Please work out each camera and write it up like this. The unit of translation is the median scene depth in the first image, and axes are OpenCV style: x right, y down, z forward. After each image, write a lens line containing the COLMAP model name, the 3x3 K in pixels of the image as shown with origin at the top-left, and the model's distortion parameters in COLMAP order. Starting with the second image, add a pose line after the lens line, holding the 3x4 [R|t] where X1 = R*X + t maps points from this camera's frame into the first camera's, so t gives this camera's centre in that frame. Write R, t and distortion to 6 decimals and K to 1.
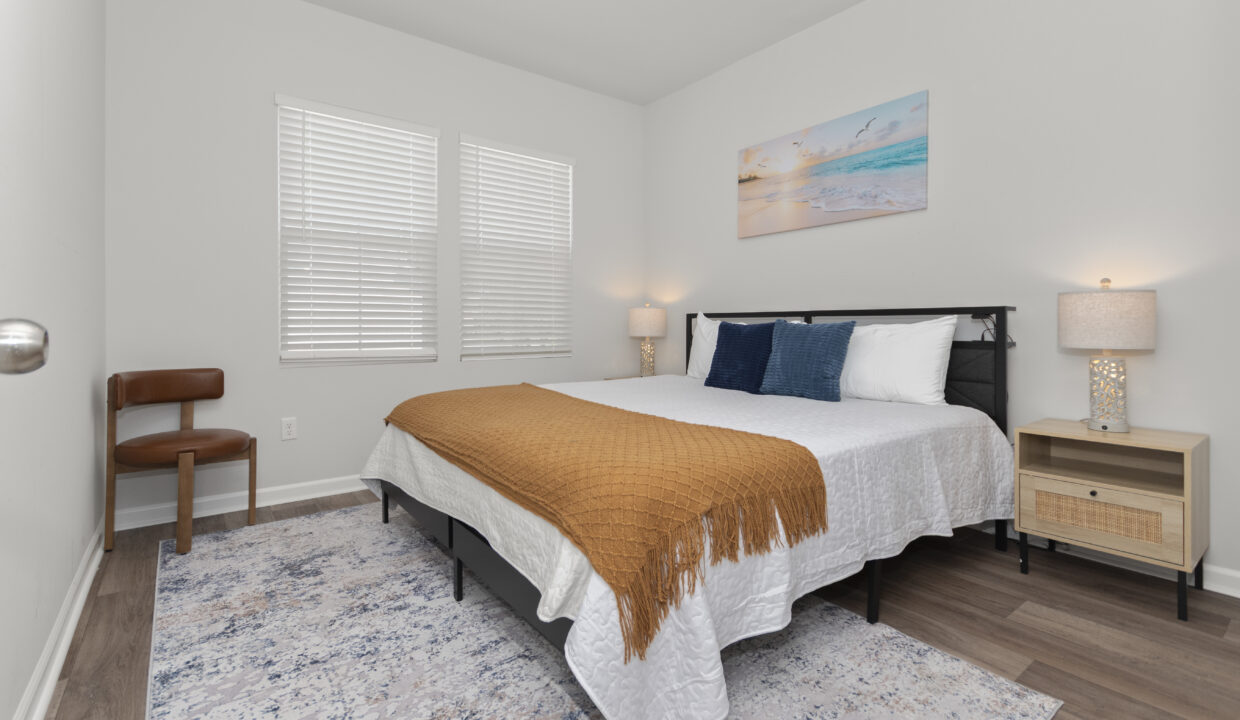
lens RADIAL K [[556.5, 0, 600.9], [0, 556.5, 330.4], [0, 0, 1]] dist [0.015232, 0.000141]
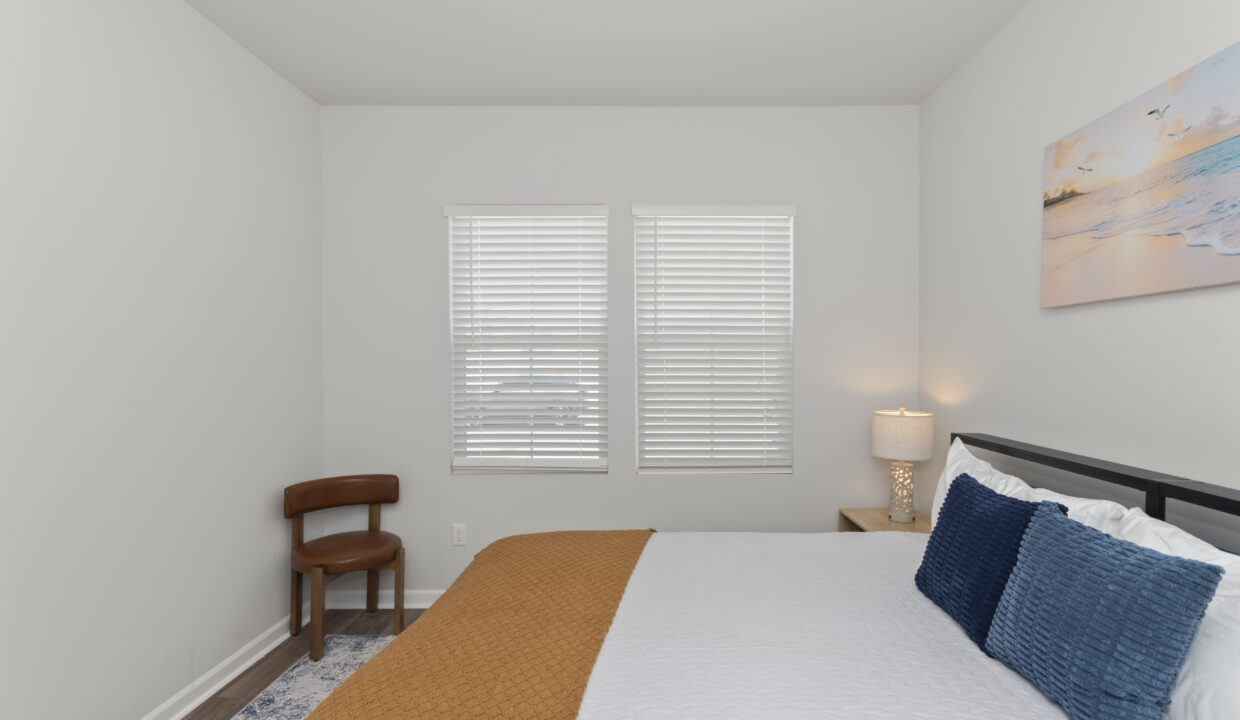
lens RADIAL K [[556.5, 0, 650.9], [0, 556.5, 369.6], [0, 0, 1]] dist [0.015232, 0.000141]
pose [[0.806467, 0.005490, -0.591253, 0.309523], [-0.002011, 0.999977, 0.006542, -0.127441], [0.591275, -0.004087, 0.806459, 0.386629]]
